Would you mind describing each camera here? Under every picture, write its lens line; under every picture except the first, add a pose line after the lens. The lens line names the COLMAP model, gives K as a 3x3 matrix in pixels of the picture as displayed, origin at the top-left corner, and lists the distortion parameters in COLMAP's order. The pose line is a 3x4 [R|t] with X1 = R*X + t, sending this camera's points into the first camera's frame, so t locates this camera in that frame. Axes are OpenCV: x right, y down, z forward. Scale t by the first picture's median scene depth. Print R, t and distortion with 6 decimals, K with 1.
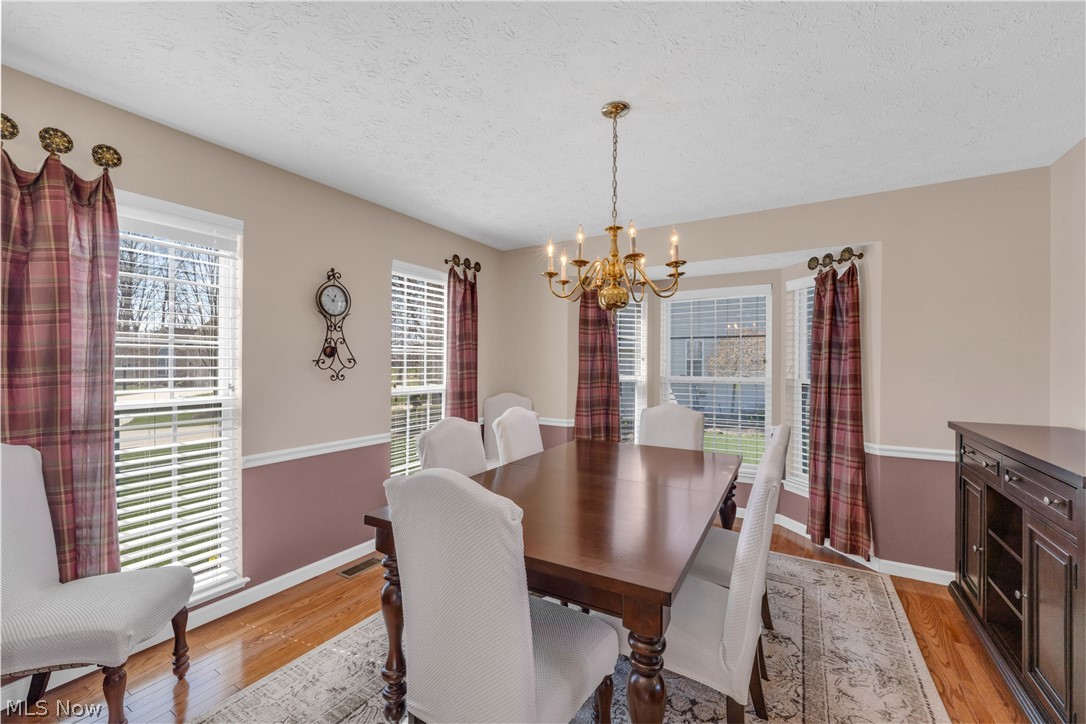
lens RADIAL K [[441.7, 0, 549.6], [0, 441.7, 359.3], [0, 0, 1]] dist [0.001390, 0.000456]
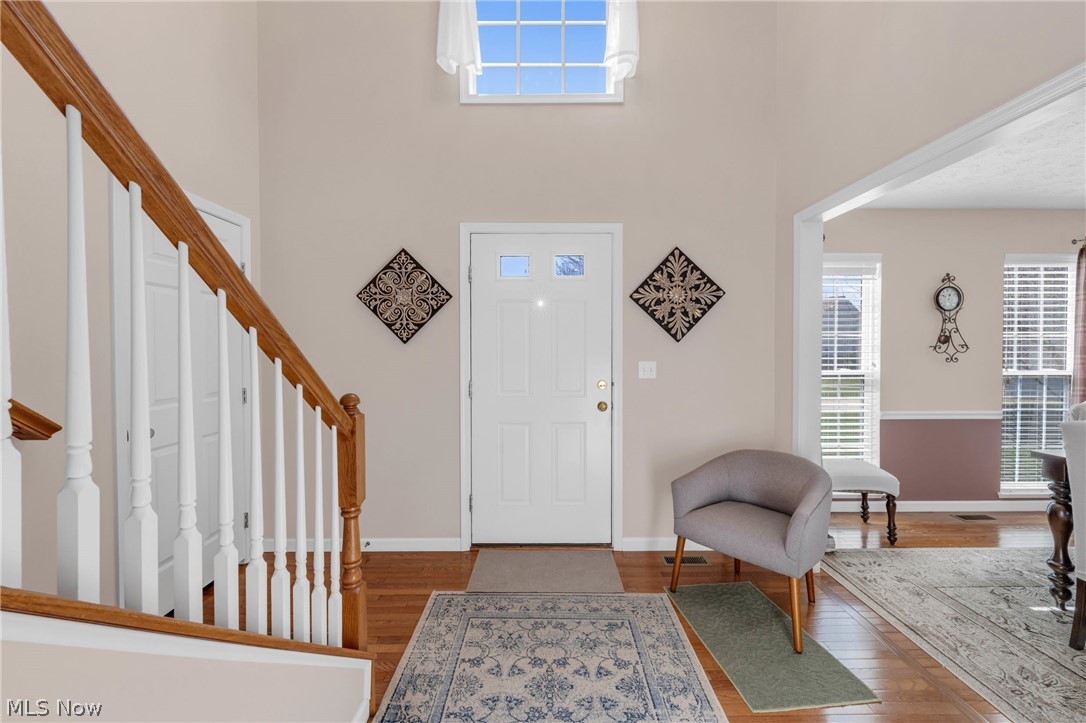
lens RADIAL K [[441.7, 0, 549.6], [0, 441.7, 358.8], [0, 0, 1]] dist [0.001390, 0.000456]
pose [[0.518272, 0.009403, -0.855164, 0.002928], [0.011355, 0.999776, 0.017875, 0.003212], [0.855141, -0.018974, 0.518049, -0.630951]]
